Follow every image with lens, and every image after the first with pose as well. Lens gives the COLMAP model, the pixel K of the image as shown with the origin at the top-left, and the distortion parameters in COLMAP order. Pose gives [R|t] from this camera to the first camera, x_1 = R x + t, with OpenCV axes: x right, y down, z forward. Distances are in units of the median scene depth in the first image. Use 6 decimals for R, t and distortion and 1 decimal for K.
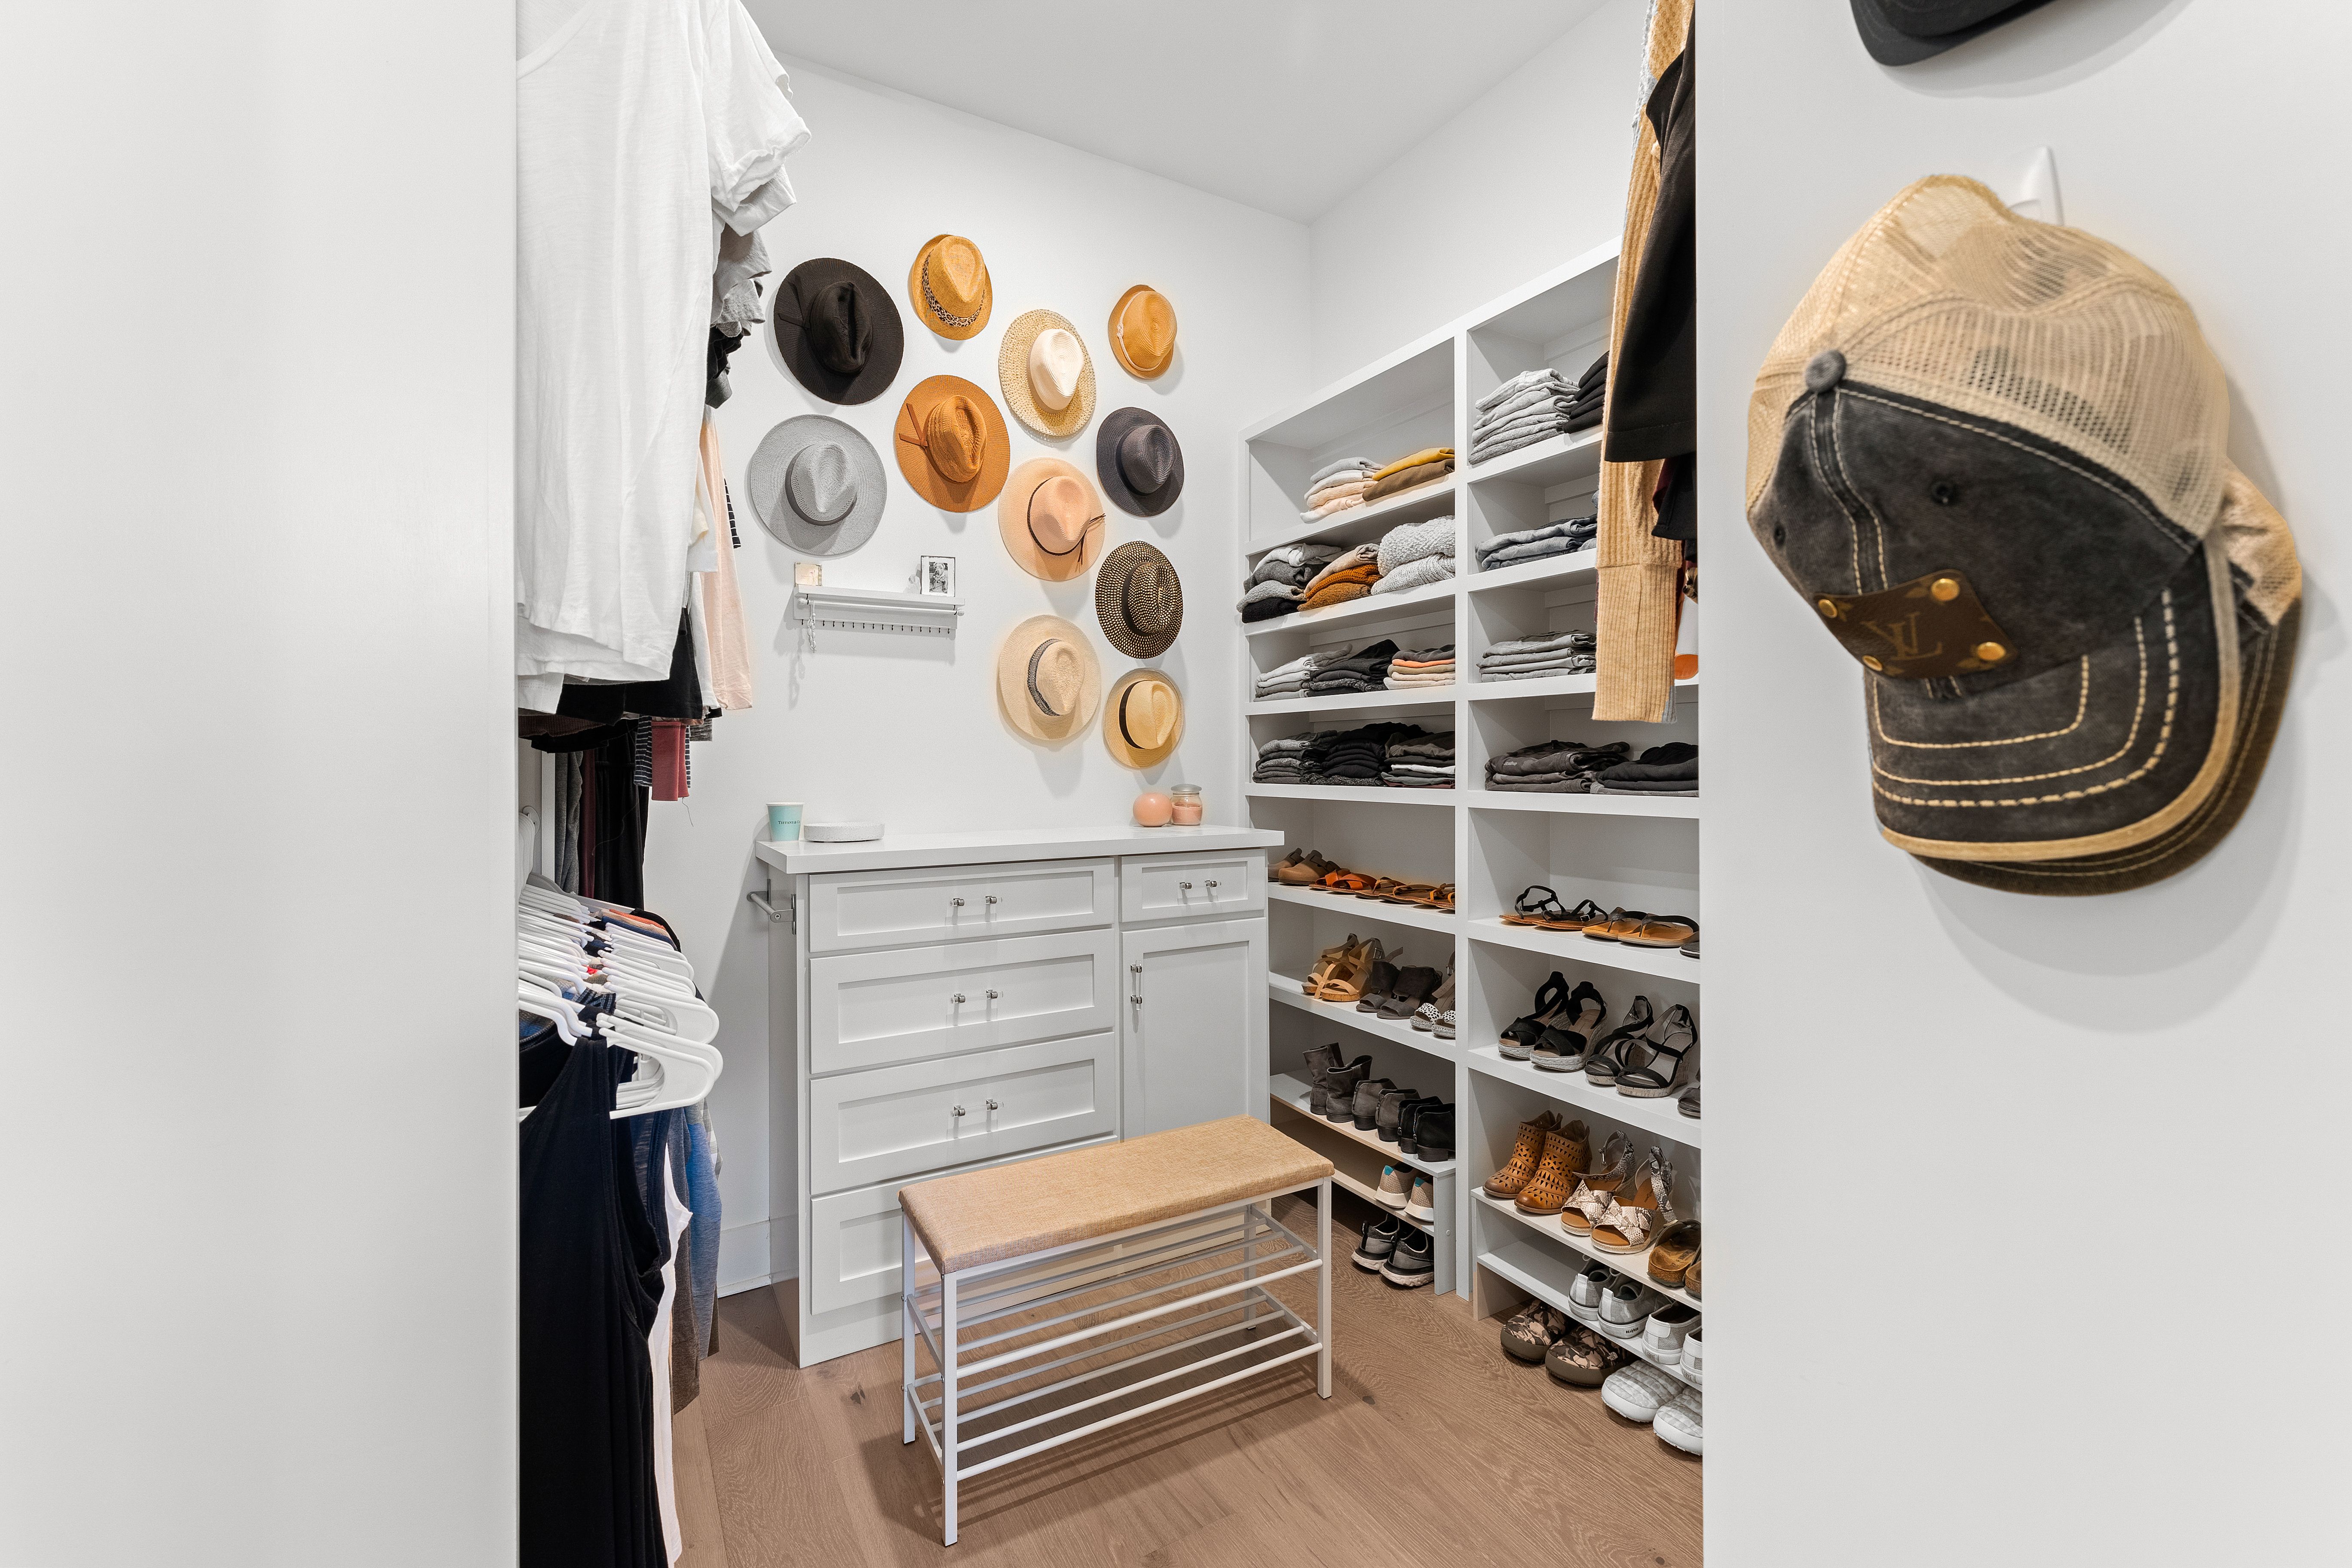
lens RADIAL K [[1006.2, 0, 1171.1], [0, 1006.2, 776.1], [0, 0, 1]] dist [-0.000467, -0.000240]
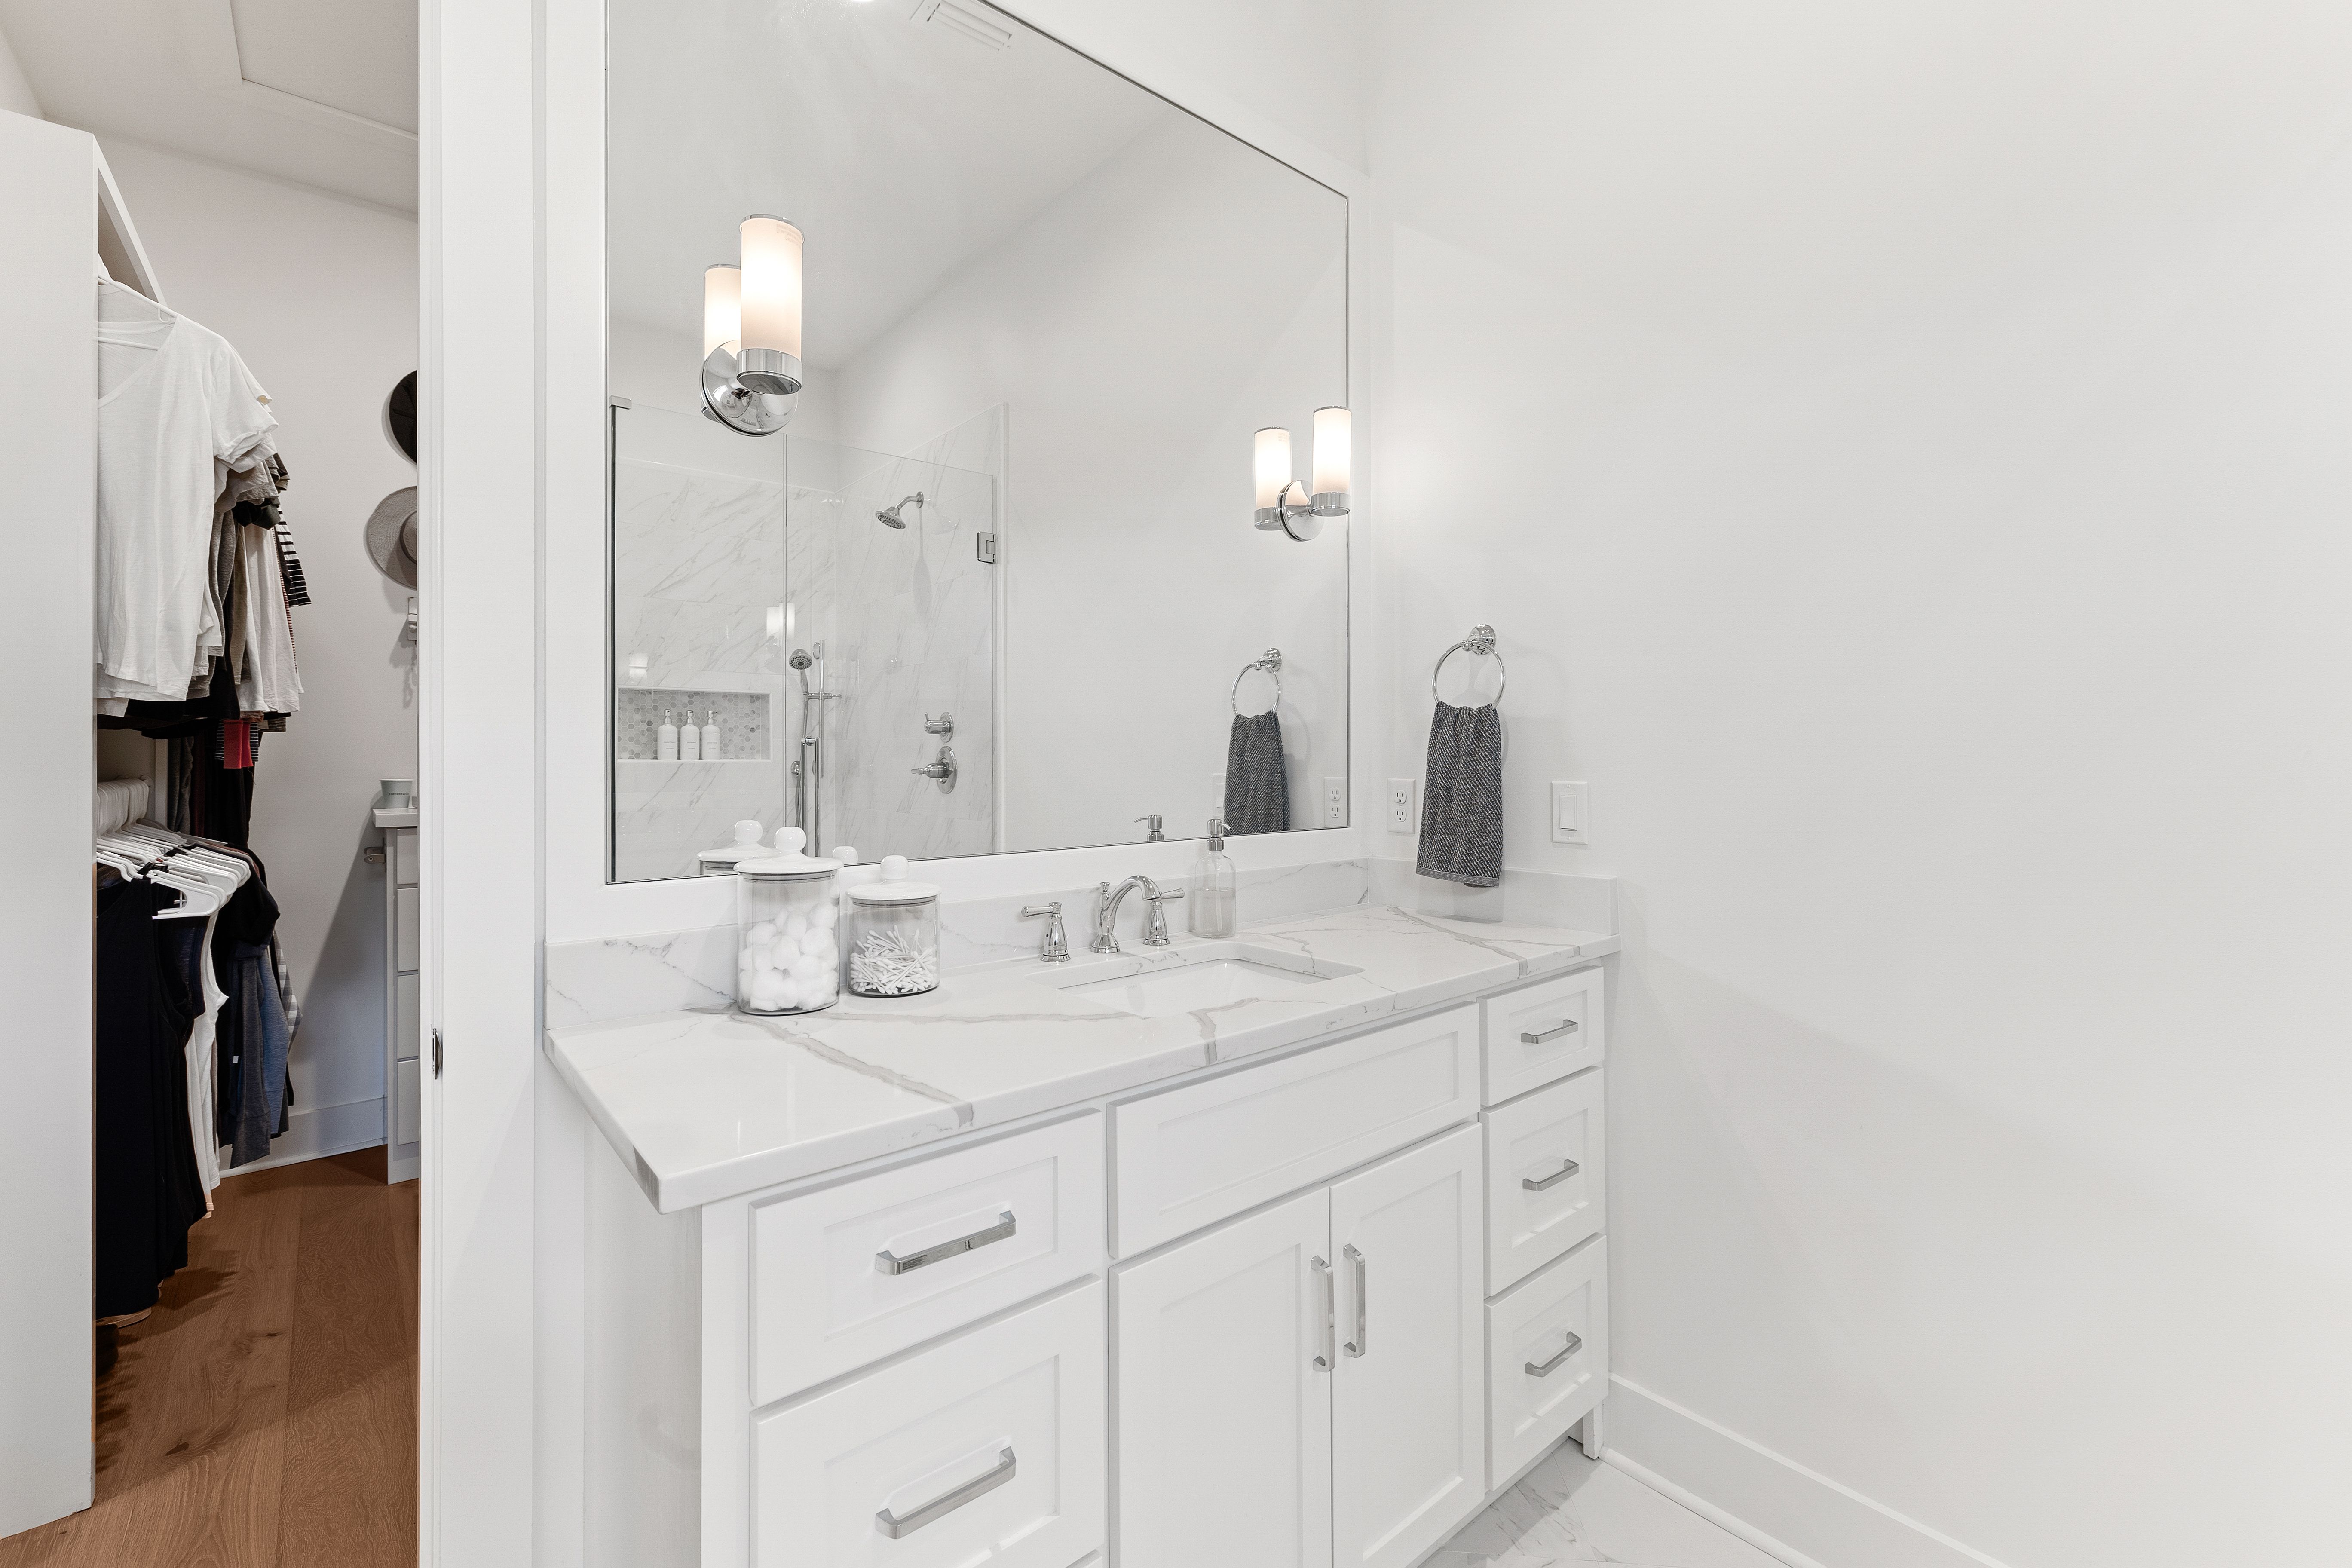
lens RADIAL K [[993.1, 0, 1172.9], [0, 993.1, 766.5], [0, 0, 1]] dist [-0.002121, -0.000303]
pose [[0.983771, -0.000362, 0.179430, 1.089036], [0.001124, 0.999991, -0.004142, 0.045528], [-0.179427, 0.004277, 0.983762, -1.309461]]
